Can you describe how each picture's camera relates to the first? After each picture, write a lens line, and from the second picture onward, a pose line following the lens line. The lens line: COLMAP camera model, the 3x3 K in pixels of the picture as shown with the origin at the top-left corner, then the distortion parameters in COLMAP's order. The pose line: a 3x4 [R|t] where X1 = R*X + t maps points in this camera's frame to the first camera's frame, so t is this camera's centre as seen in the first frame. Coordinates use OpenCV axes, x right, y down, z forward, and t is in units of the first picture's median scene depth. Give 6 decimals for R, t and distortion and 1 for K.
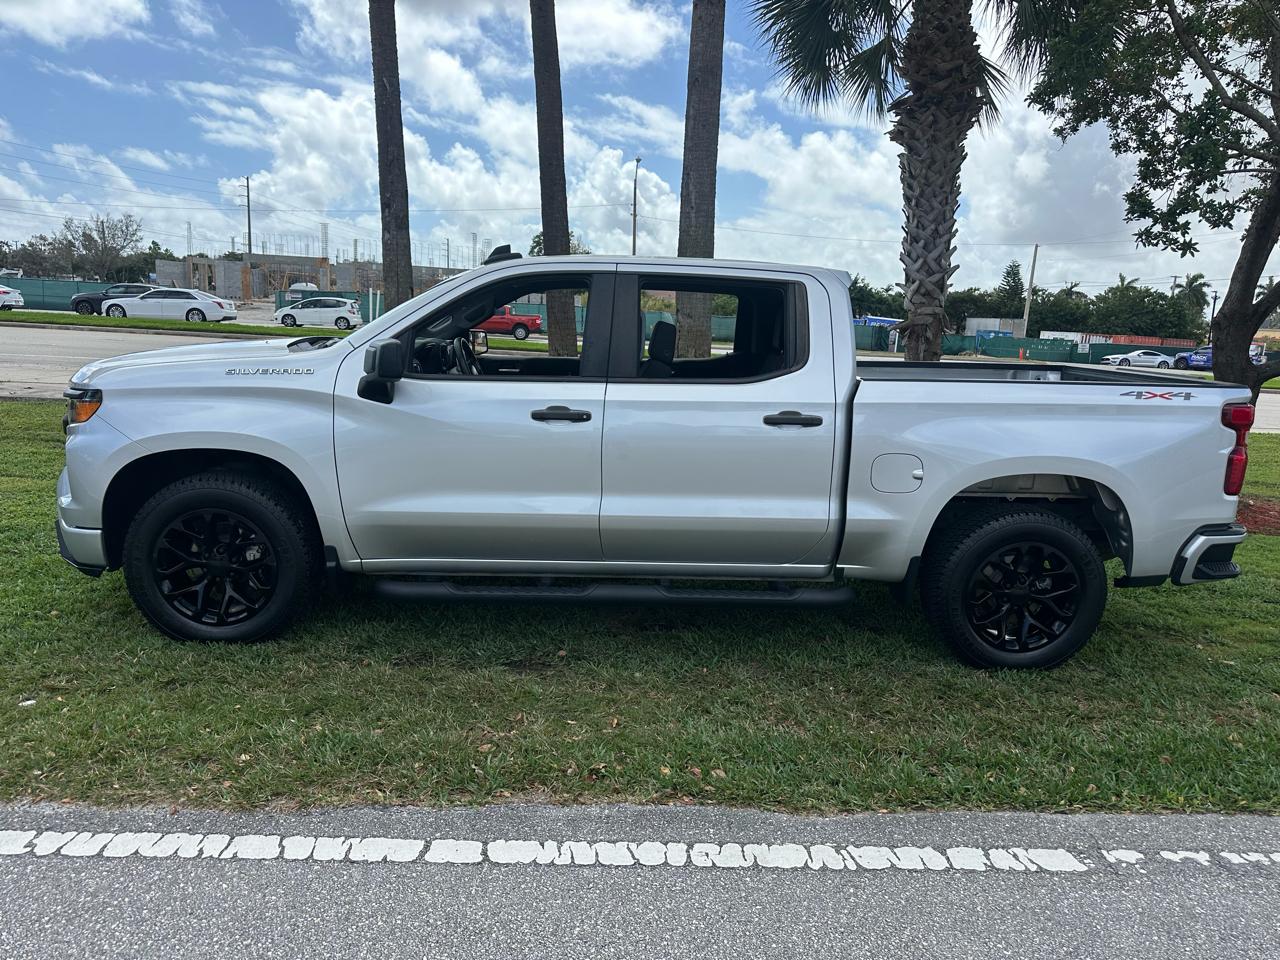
lens RADIAL K [[909.4, 0, 529.7], [0, 909.4, 457.9], [0, 0, 1]] dist [-0.016567, -0.004606]
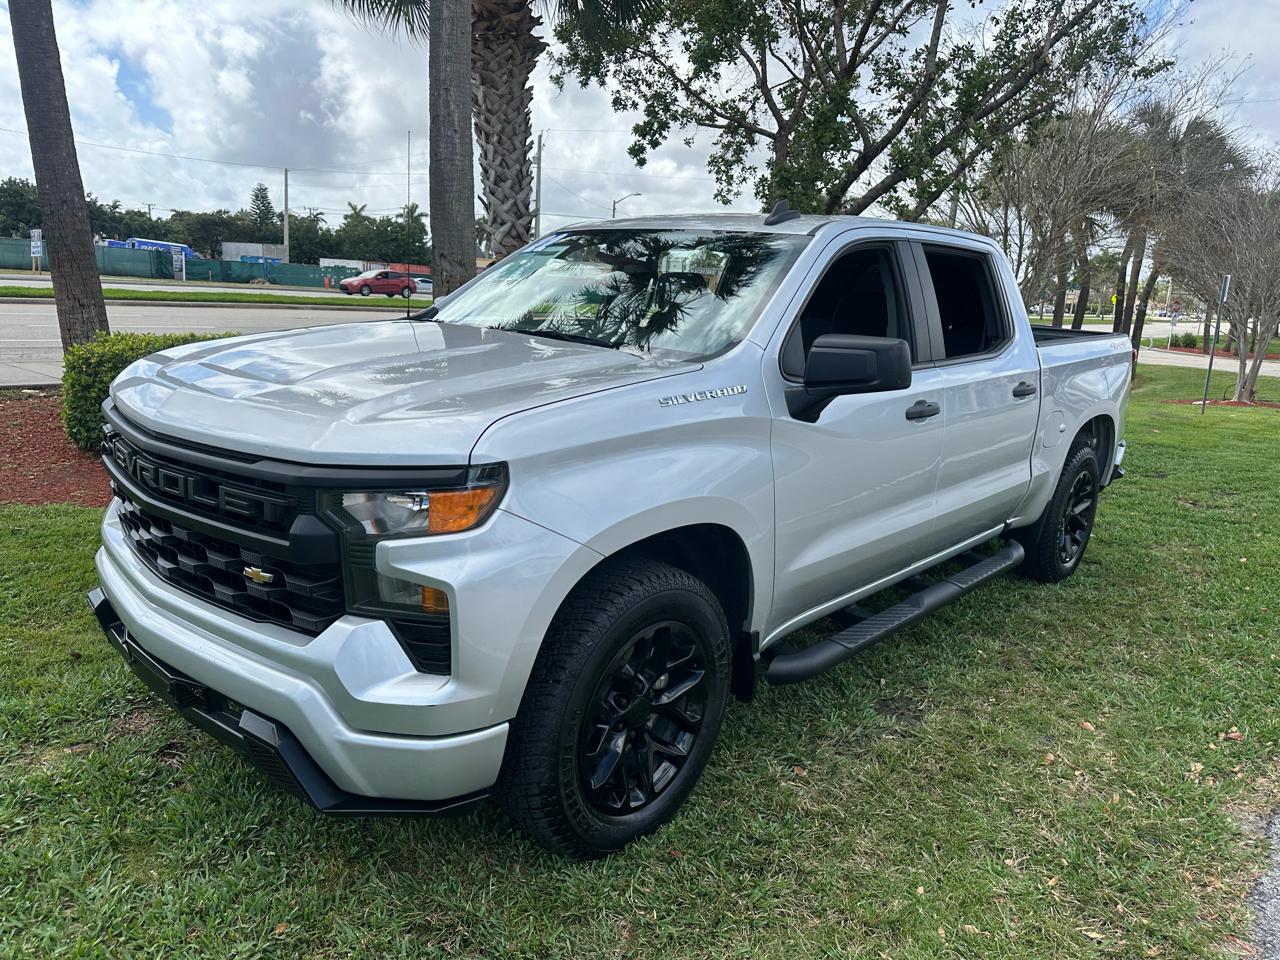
lens RADIAL K [[940.1, 0, 630.3], [0, 940.1, 489.2], [0, 0, 1]] dist [0.023870, -0.029655]
pose [[0.660674, -0.166775, 0.731913, -0.694554], [0.089994, 0.985573, 0.143340, -0.107490], [-0.745259, -0.028833, 0.666151, 0.503506]]
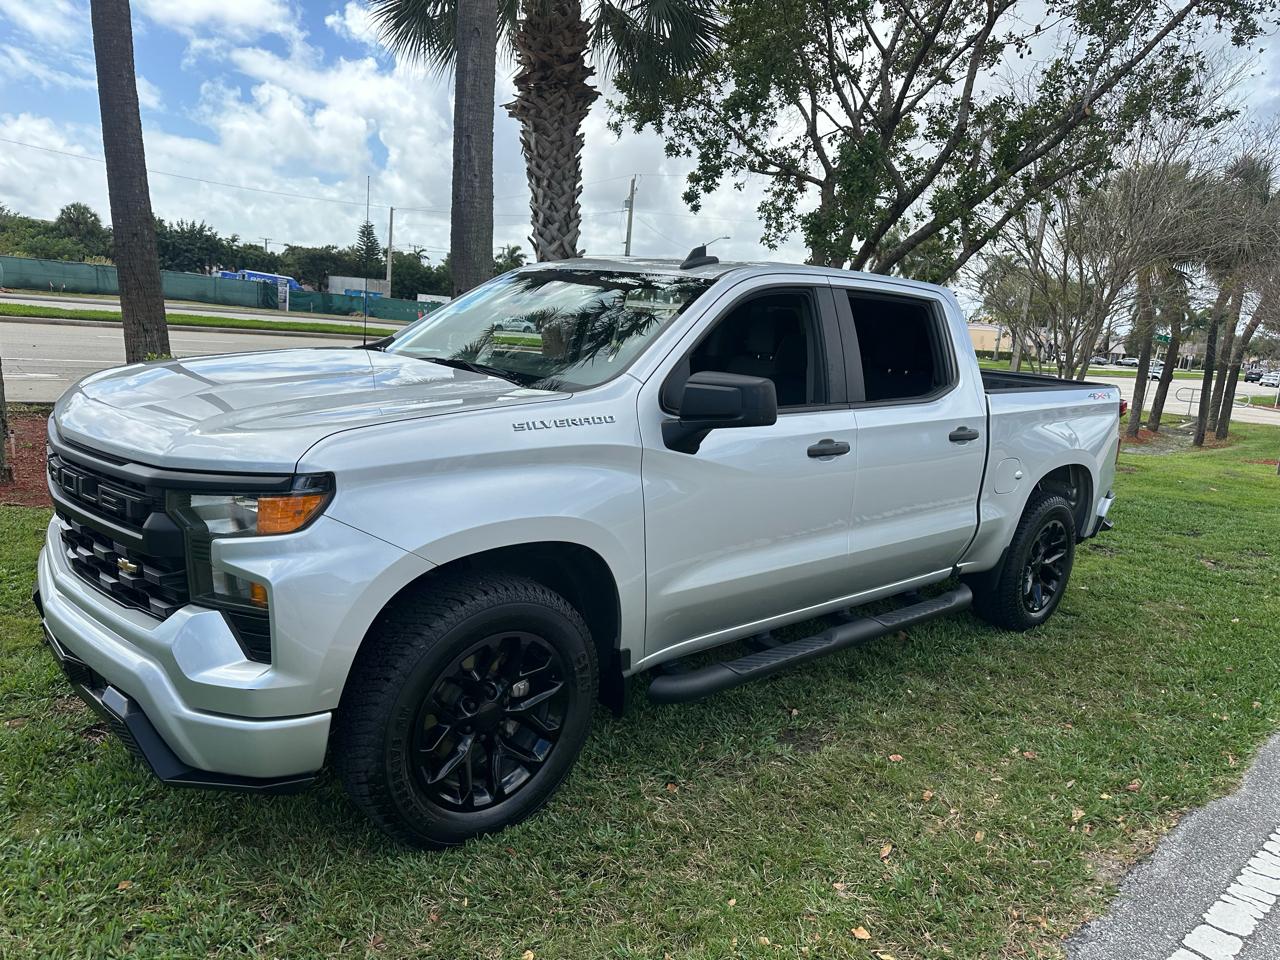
lens RADIAL K [[940.1, 0, 630.3], [0, 940.1, 489.2], [0, 0, 1]] dist [0.023870, -0.029655]
pose [[0.728108, -0.107665, 0.676954, -0.628074], [0.057663, 0.993708, 0.096022, -0.091493], [-0.683032, -0.030879, 0.729735, 0.376636]]
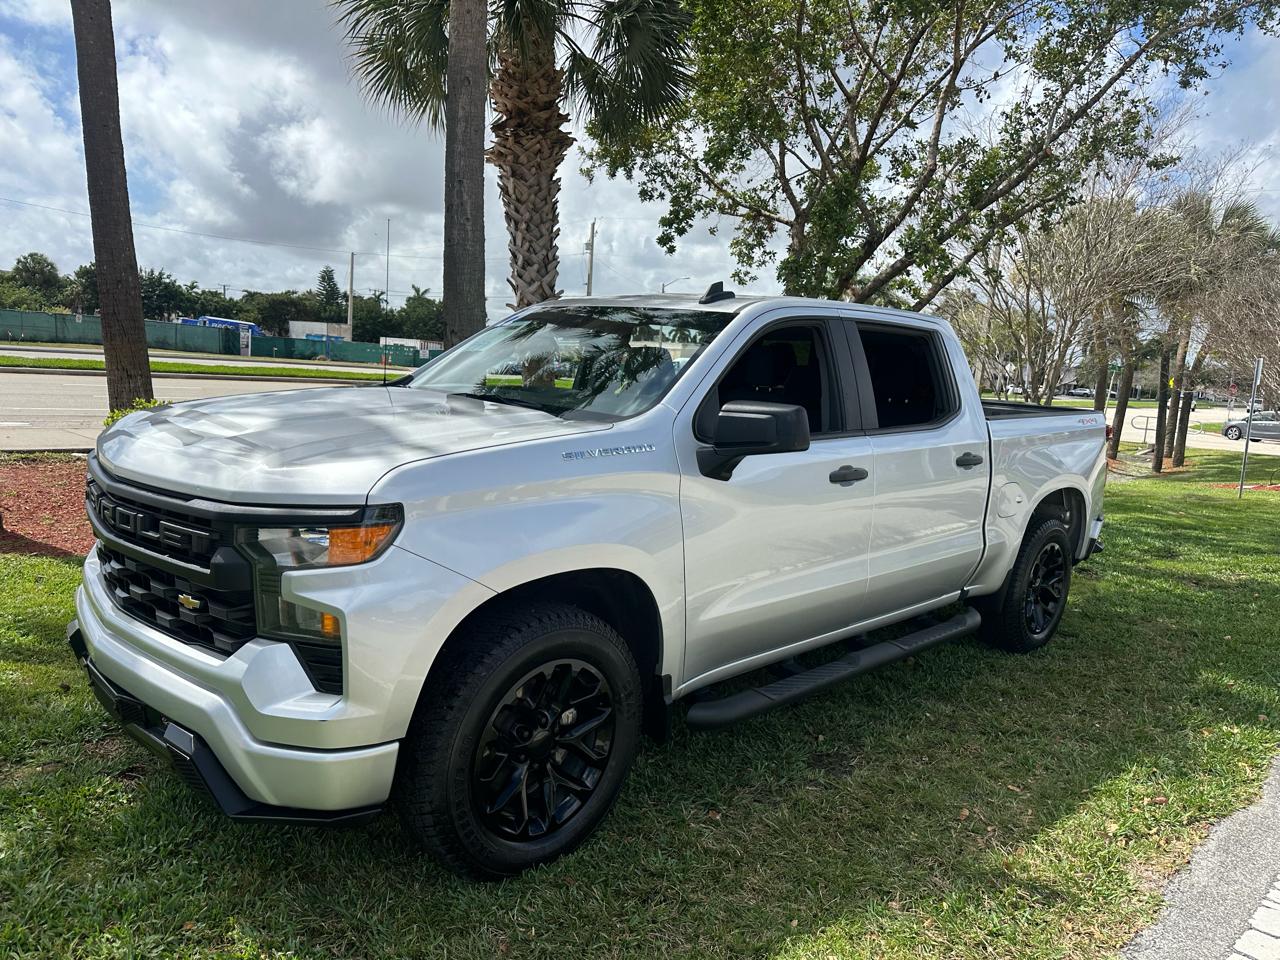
lens RADIAL K [[939.2, 0, 621.7], [0, 939.2, 480.4], [0, 0, 1]] dist [0.027815, -0.037298]
pose [[0.705704, -0.088519, 0.702956, -0.675866], [0.076906, 0.995873, 0.048198, -0.089508], [-0.704321, 0.020048, 0.709599, 0.402959]]
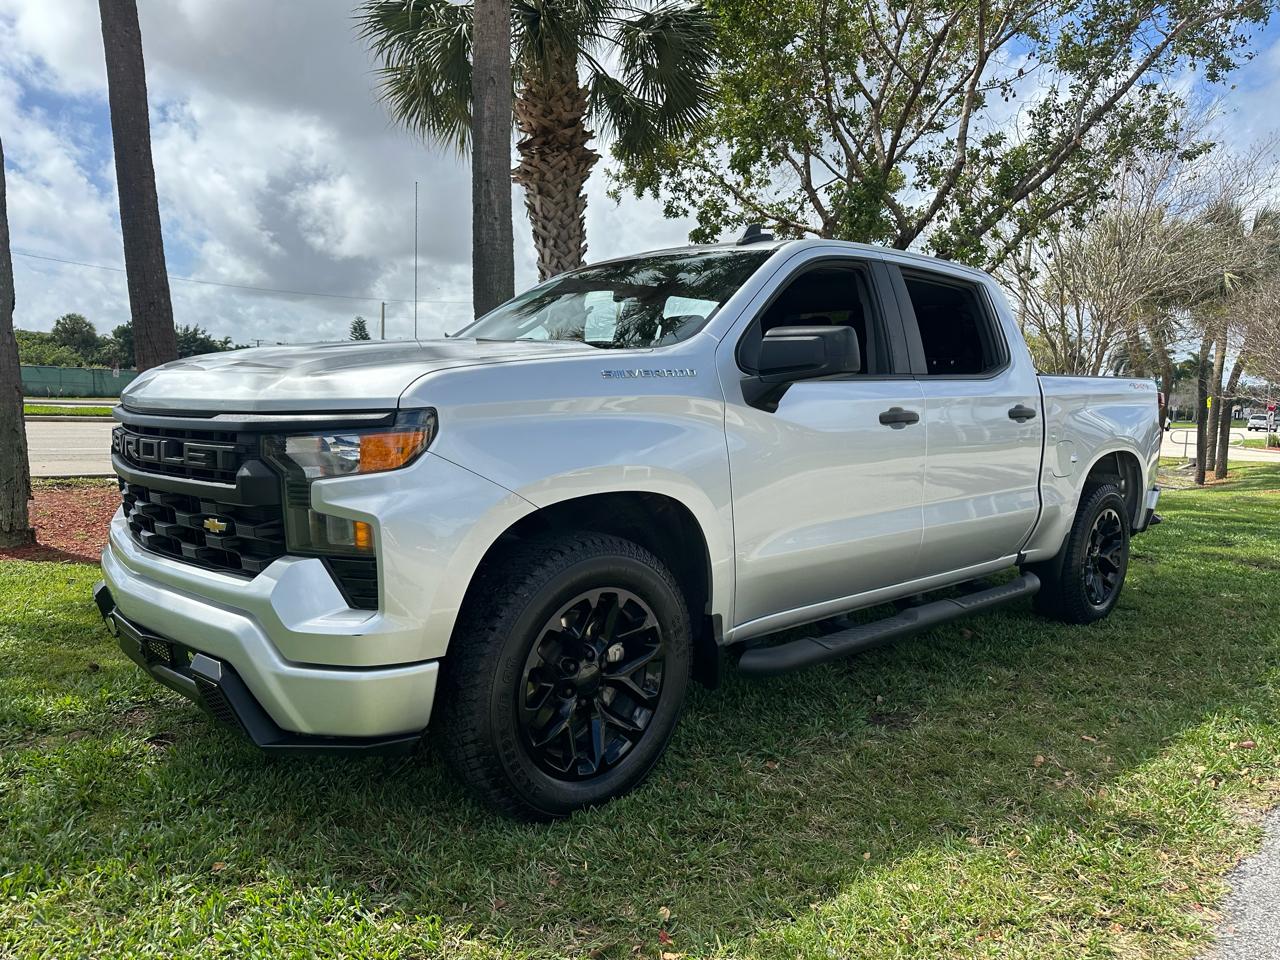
lens RADIAL K [[936.9, 0, 635.7], [0, 936.9, 484.4], [0, 0, 1]] dist [0.043724, -0.057778]
pose [[0.717291, -0.084520, 0.691628, -0.666139], [0.108583, 0.994048, 0.008865, -0.016217], [-0.688261, 0.068740, 0.722199, 0.431345]]
